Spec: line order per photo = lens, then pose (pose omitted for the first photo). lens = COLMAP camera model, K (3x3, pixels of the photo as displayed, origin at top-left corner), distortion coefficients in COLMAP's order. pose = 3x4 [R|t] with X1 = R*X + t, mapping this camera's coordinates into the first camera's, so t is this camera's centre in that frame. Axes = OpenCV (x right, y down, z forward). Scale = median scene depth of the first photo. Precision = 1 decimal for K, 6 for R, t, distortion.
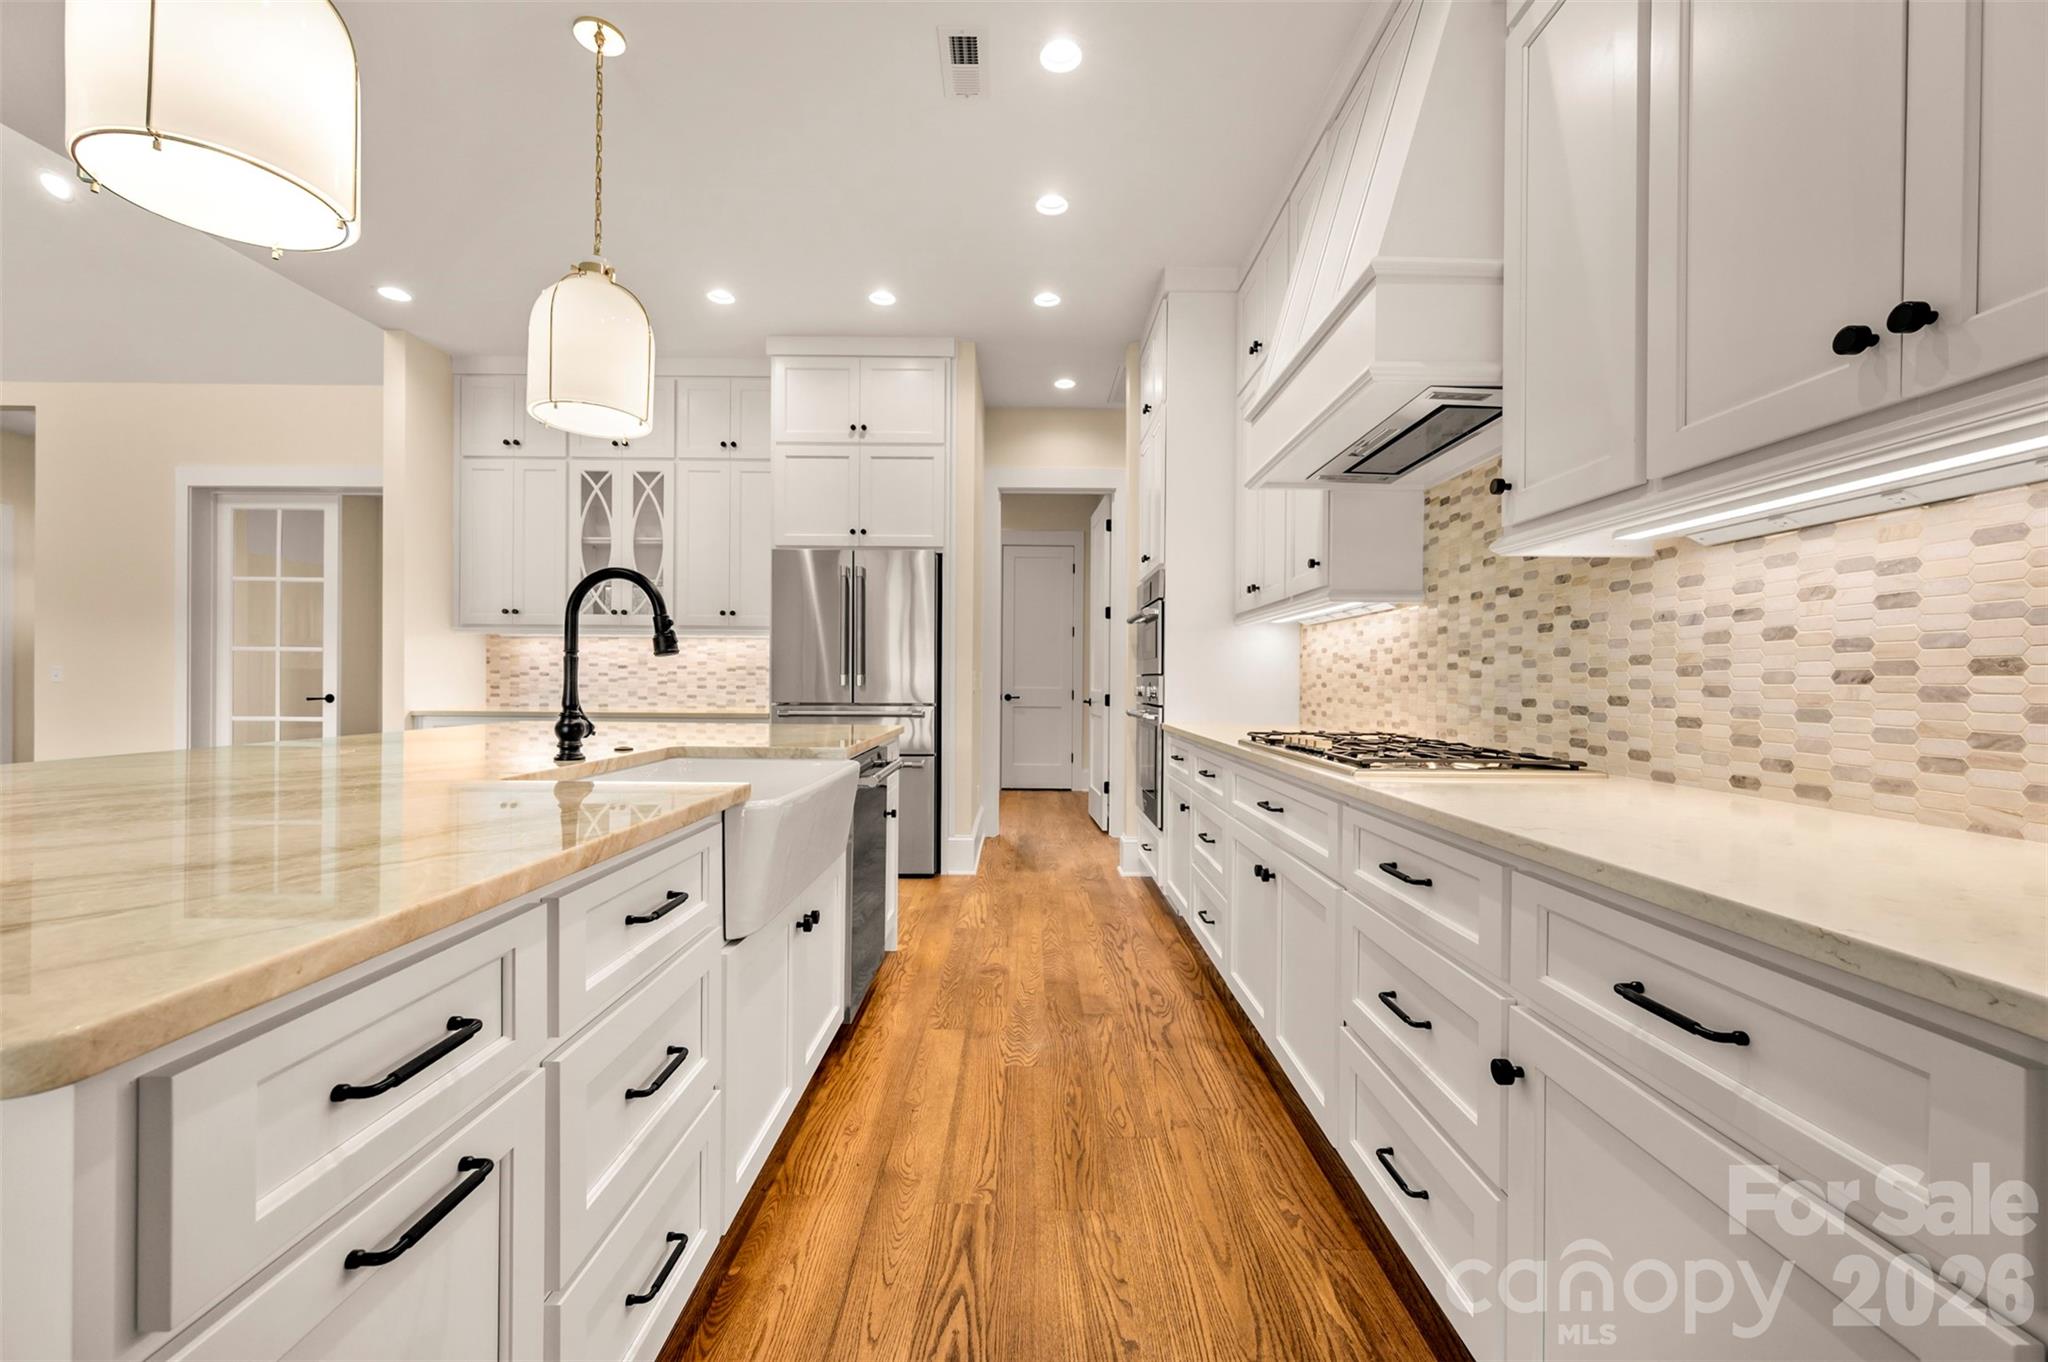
lens RADIAL K [[831.9, 0, 1023.6], [0, 831.9, 684.6], [0, 0, 1]] dist [-0.001901, 0.000514]
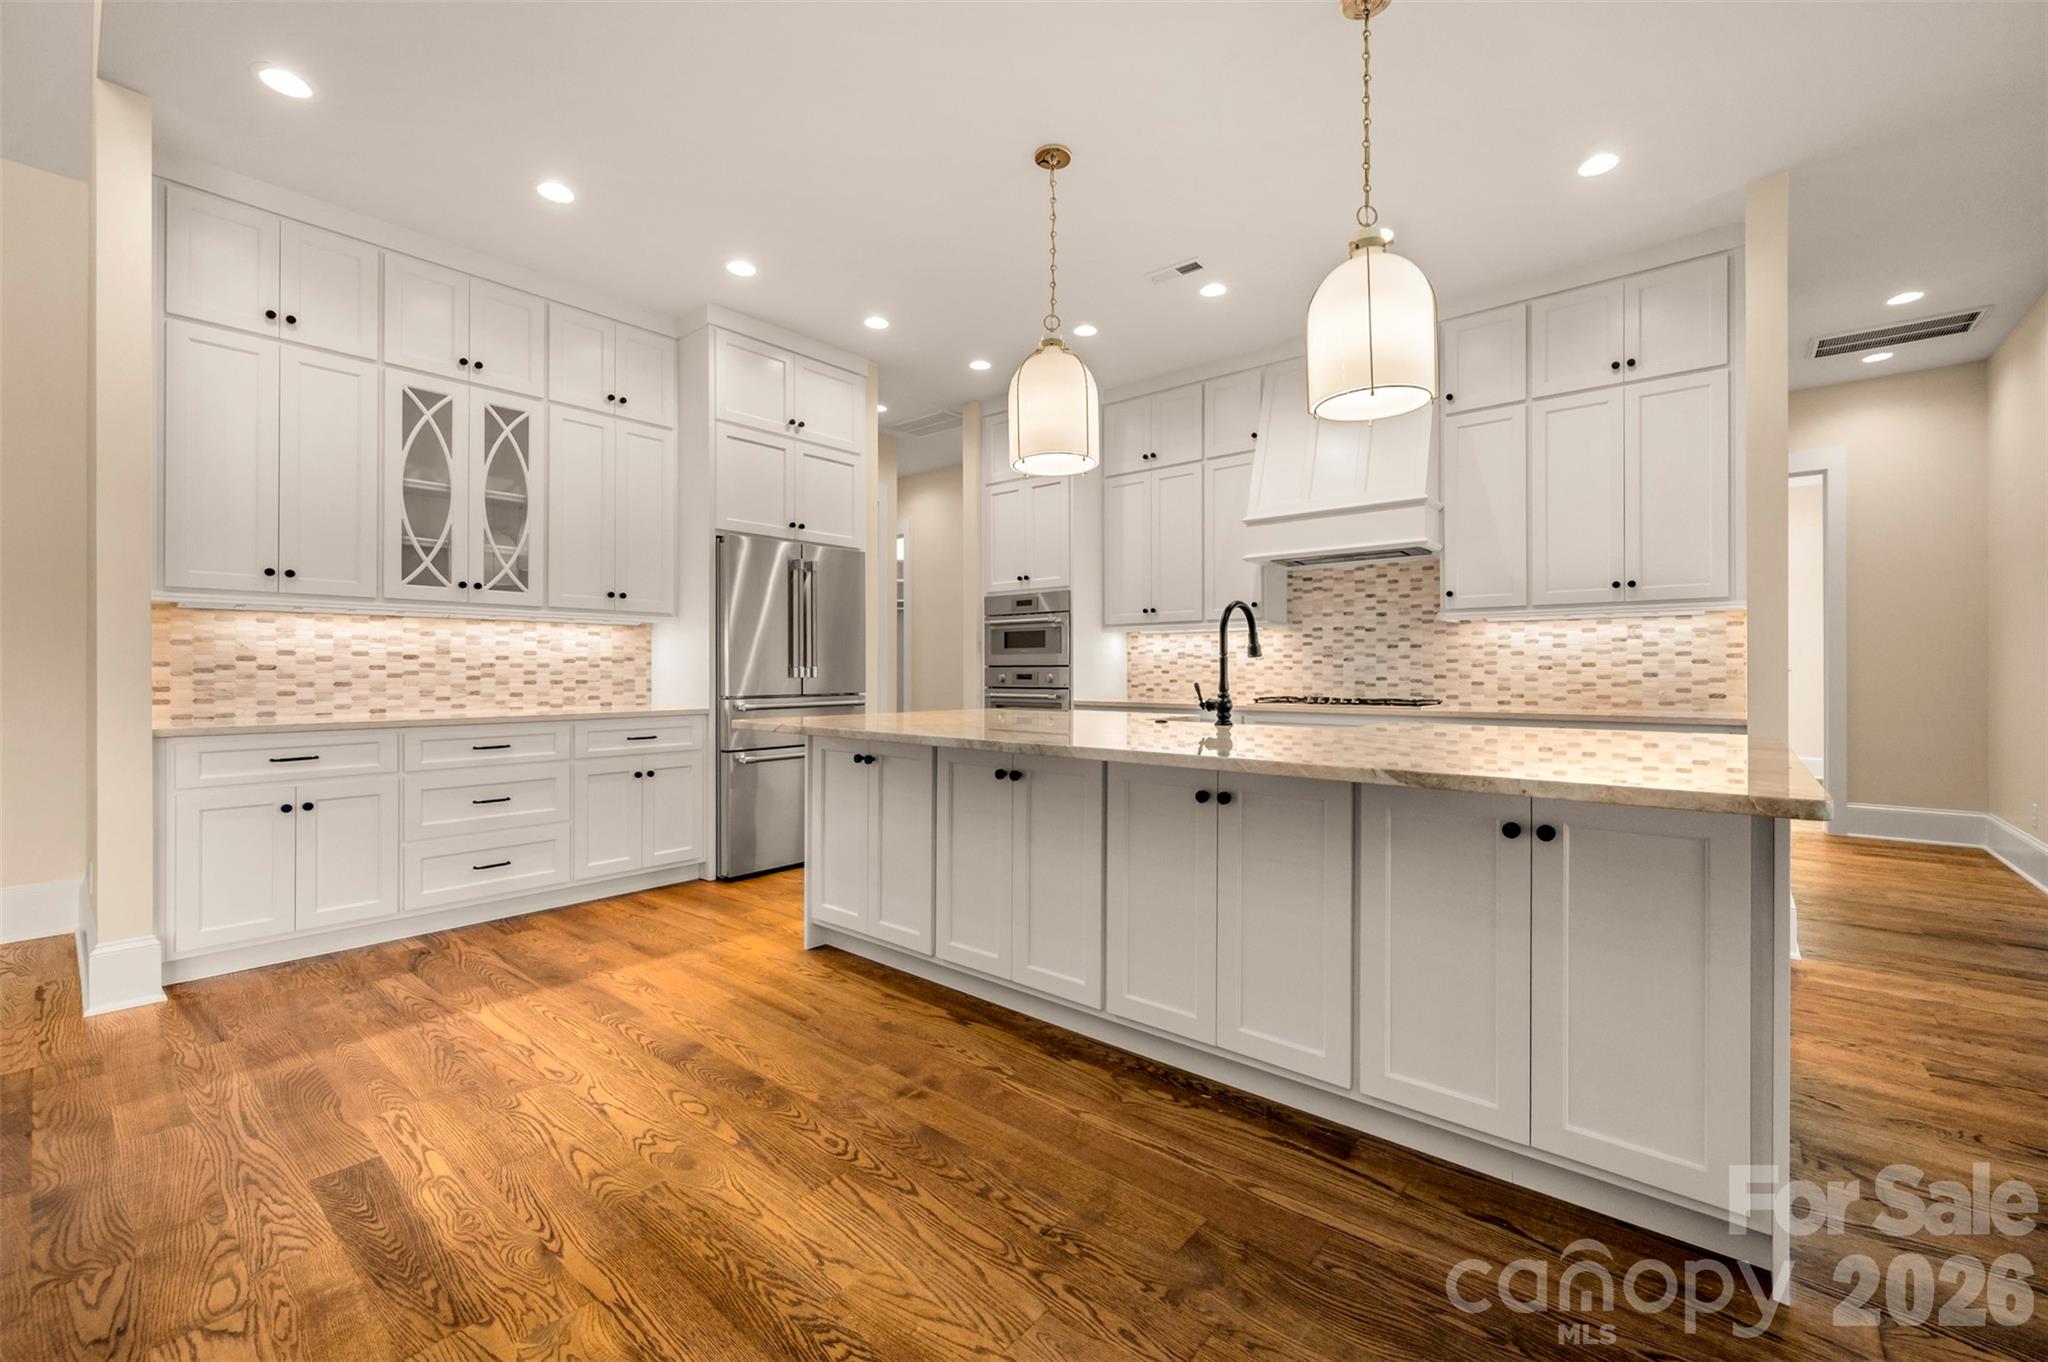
lens RADIAL K [[831.9, 0, 1040.7], [0, 831.9, 671.9], [0, 0, 1]] dist [-0.001901, 0.000514]
pose [[0.634381, -0.009708, 0.772959, -1.616550], [0.009378, 0.999944, 0.004862, -0.015161], [-0.772963, 0.004165, 0.634437, 0.250434]]
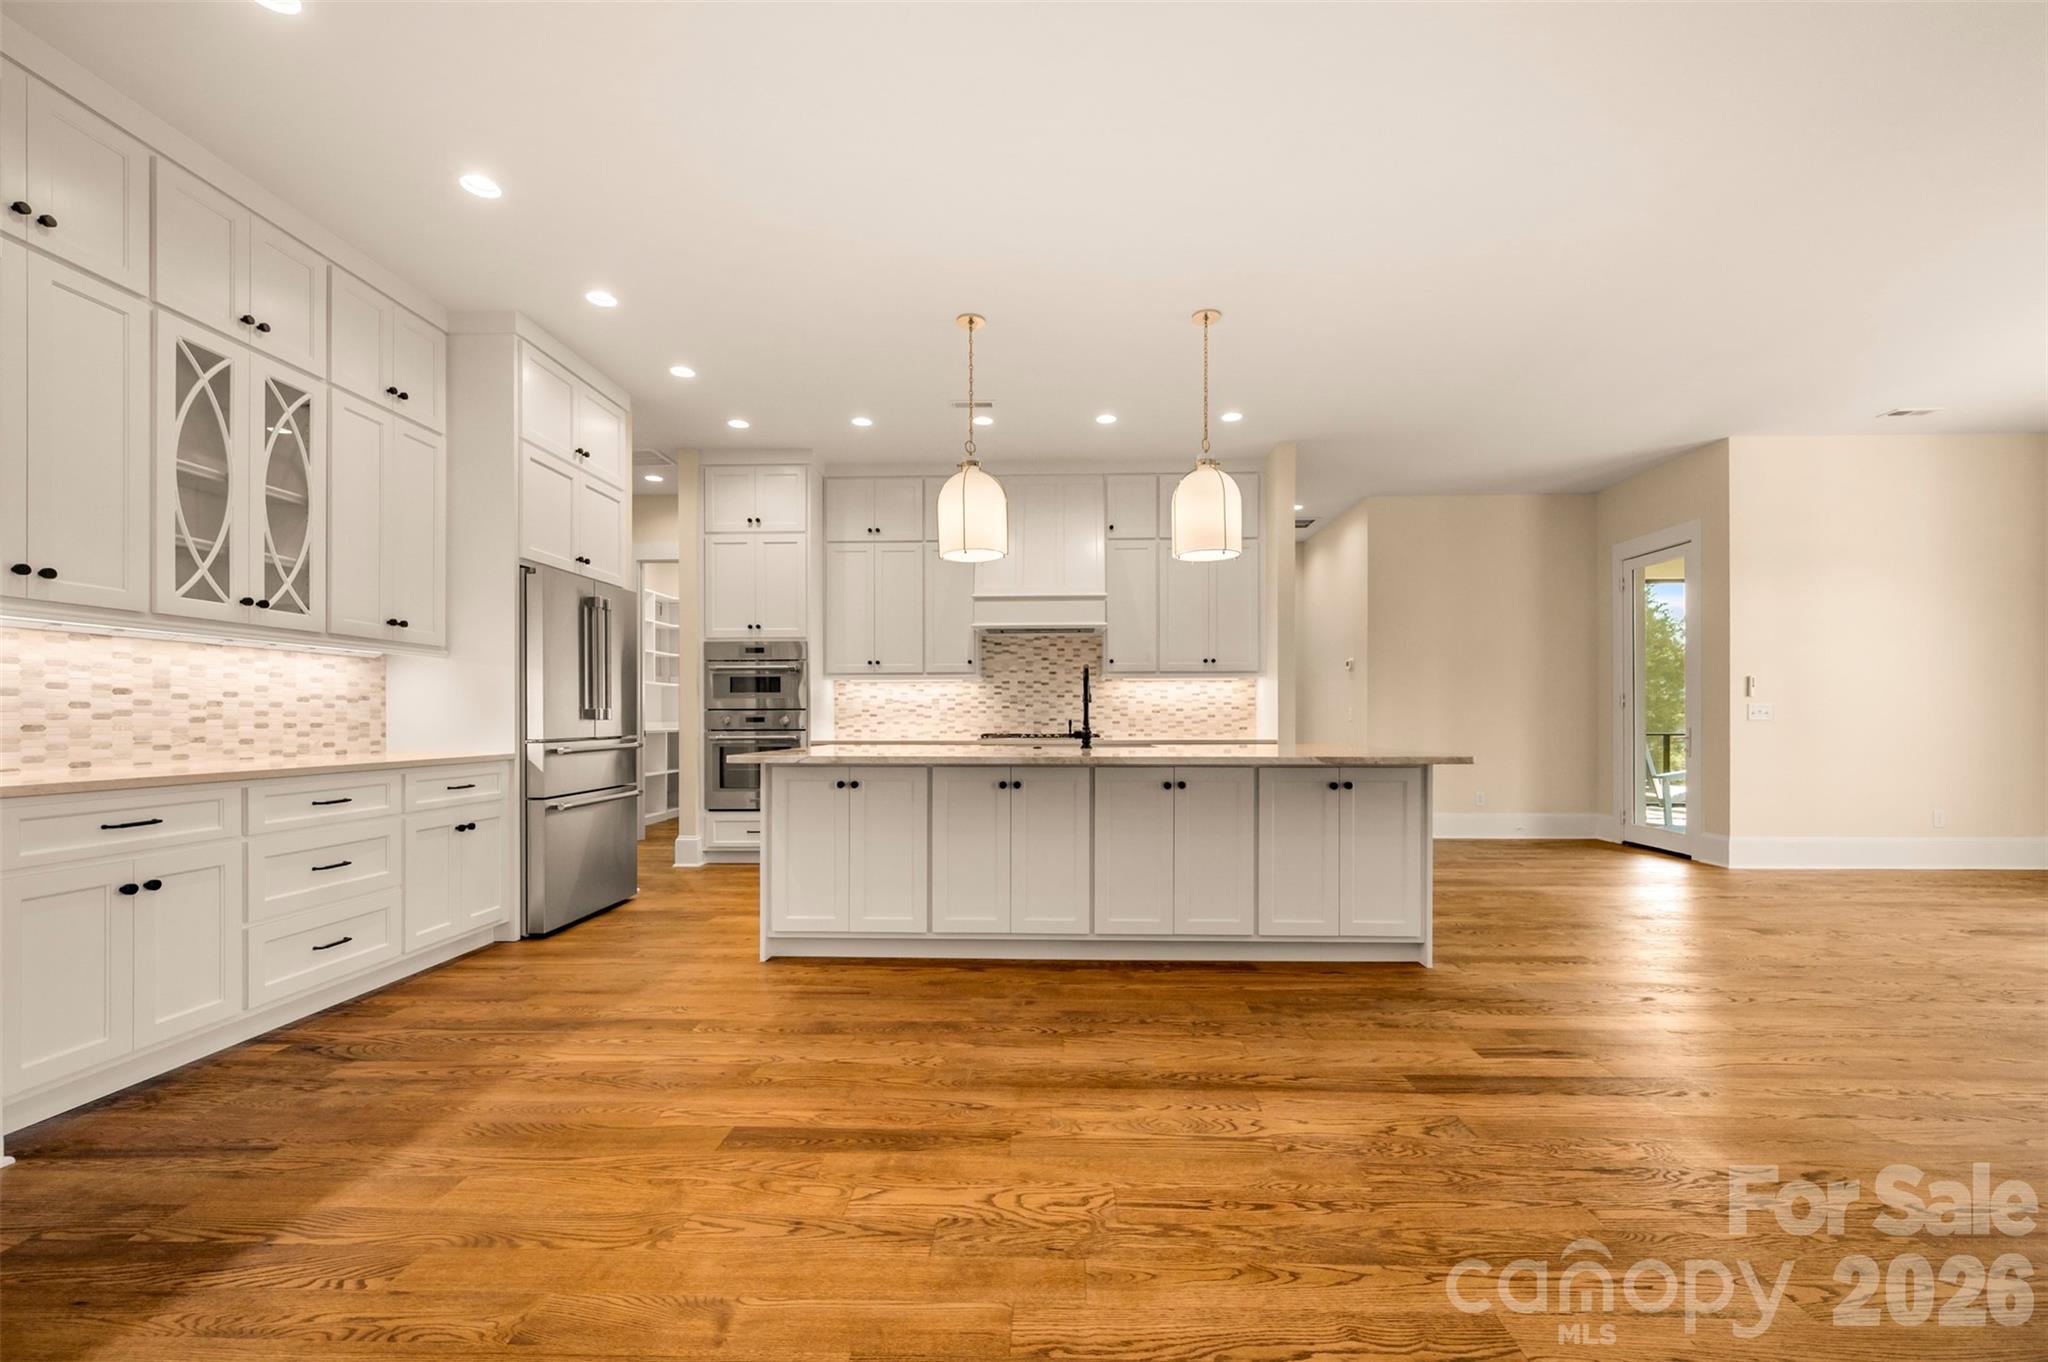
lens RADIAL K [[831.9, 0, 1031.8], [0, 831.9, 720.7], [0, 0, 1]] dist [-0.001901, 0.000514]
pose [[0.026582, -0.011544, 0.999580, -2.339355], [0.007346, 0.999909, 0.011353, -0.008988], [-0.999620, 0.007041, 0.026664, 0.915984]]
